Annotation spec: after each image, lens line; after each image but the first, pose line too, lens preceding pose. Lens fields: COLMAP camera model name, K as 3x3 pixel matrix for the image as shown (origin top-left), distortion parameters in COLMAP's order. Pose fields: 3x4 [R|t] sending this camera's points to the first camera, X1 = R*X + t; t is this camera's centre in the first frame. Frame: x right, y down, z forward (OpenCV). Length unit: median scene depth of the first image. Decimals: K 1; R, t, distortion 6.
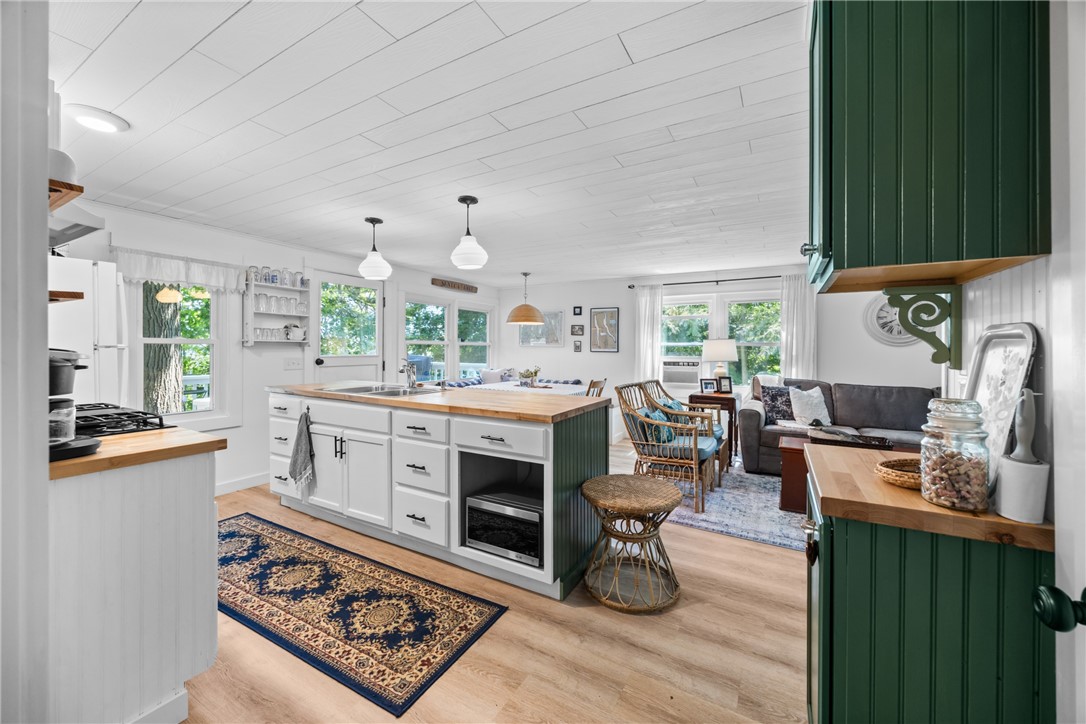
lens RADIAL K [[415.3, 0, 548.3], [0, 415.3, 350.6], [0, 0, 1]] dist [-0.005707, 0.000907]
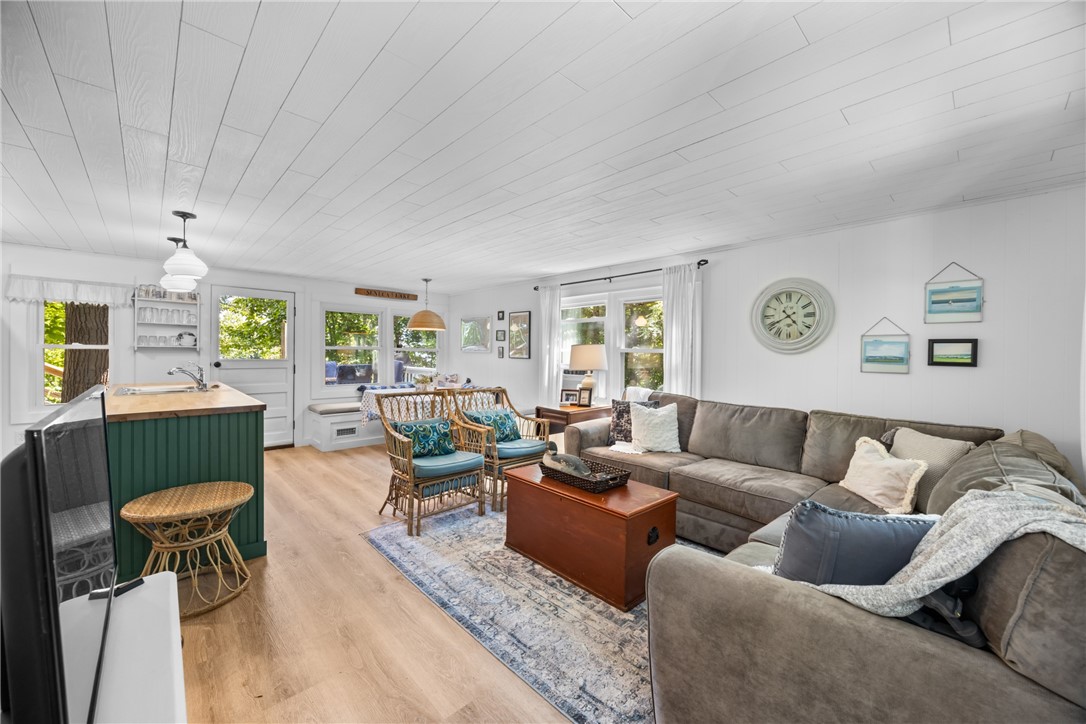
lens RADIAL K [[415.3, 0, 543.5], [0, 415.3, 355.7], [0, 0, 1]] dist [-0.005707, 0.000907]
pose [[0.957872, 0.006663, -0.287117, 0.765517], [-0.007244, 0.999973, -0.000961, -0.003446], [0.287103, 0.003001, 0.957895, 0.179672]]
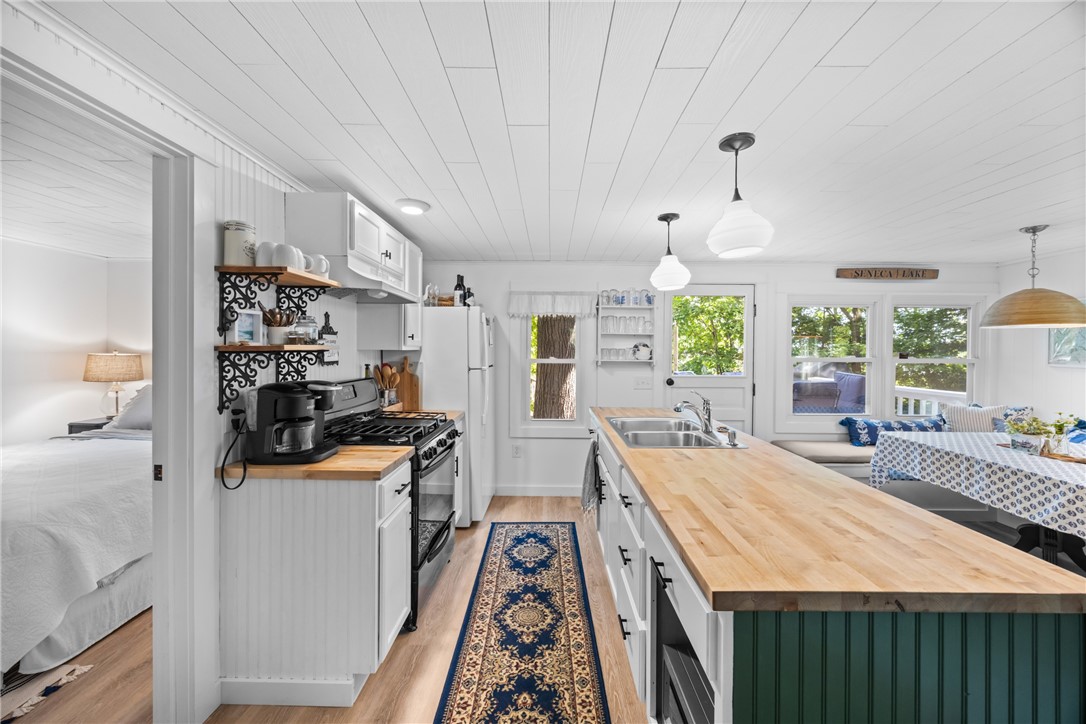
lens RADIAL K [[415.3, 0, 543.0], [0, 415.3, 354.5], [0, 0, 1]] dist [-0.005707, 0.000907]
pose [[0.479749, 0.007346, -0.877375, 0.152817], [-0.008876, 0.999954, 0.003519, -0.041693], [0.877361, 0.006100, 0.479792, 0.351066]]
